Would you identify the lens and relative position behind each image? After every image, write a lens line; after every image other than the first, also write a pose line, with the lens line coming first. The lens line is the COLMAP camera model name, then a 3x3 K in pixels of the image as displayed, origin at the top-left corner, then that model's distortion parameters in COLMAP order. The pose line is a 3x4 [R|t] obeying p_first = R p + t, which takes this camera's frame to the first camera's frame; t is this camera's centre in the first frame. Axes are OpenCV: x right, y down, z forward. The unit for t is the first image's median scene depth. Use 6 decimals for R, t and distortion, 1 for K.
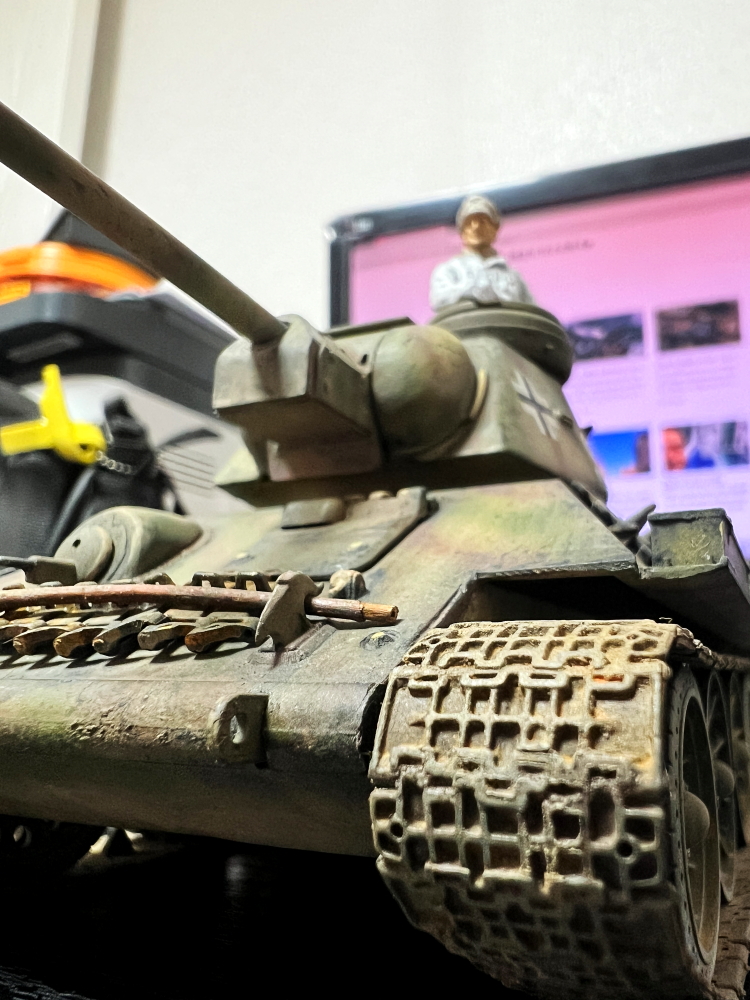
lens RADIAL K [[770.0, 0, 368.7], [0, 770.0, 502.7], [0, 0, 1]] dist [-0.006828, -0.002066]
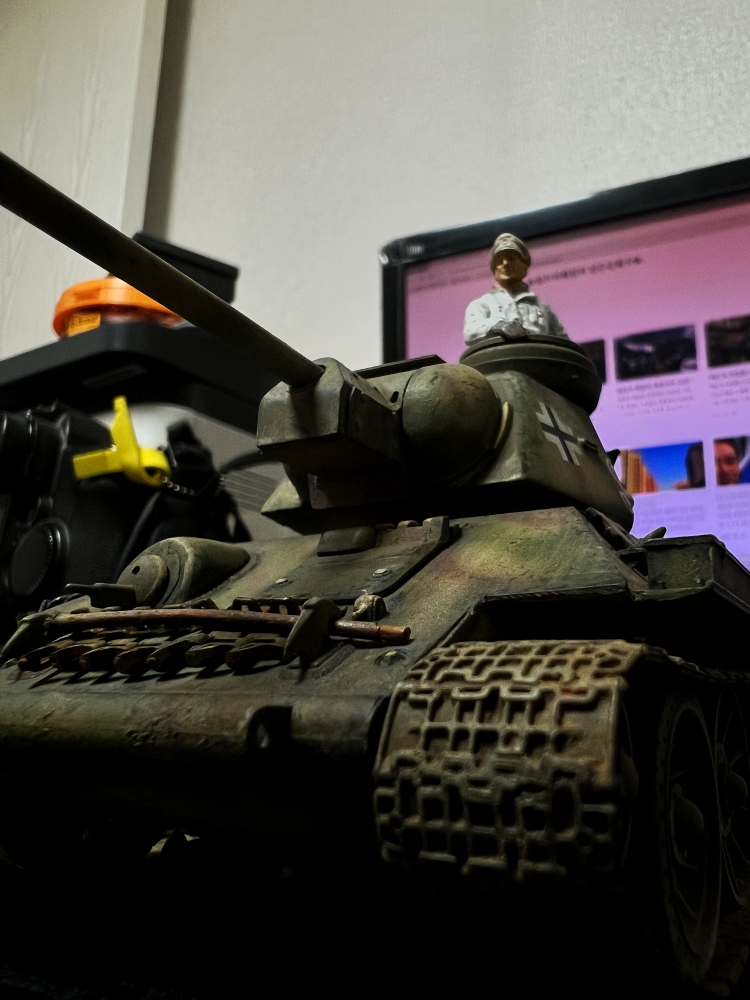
lens RADIAL K [[757.4, 0, 375.0], [0, 757.4, 500.0], [0, 0, 1]] dist [0.000134, 0.000678]
pose [[0.997451, -0.016592, -0.069404, 0.059917], [0.014908, 0.999584, -0.024706, -0.022855], [0.069785, 0.023608, 0.997283, -0.101607]]
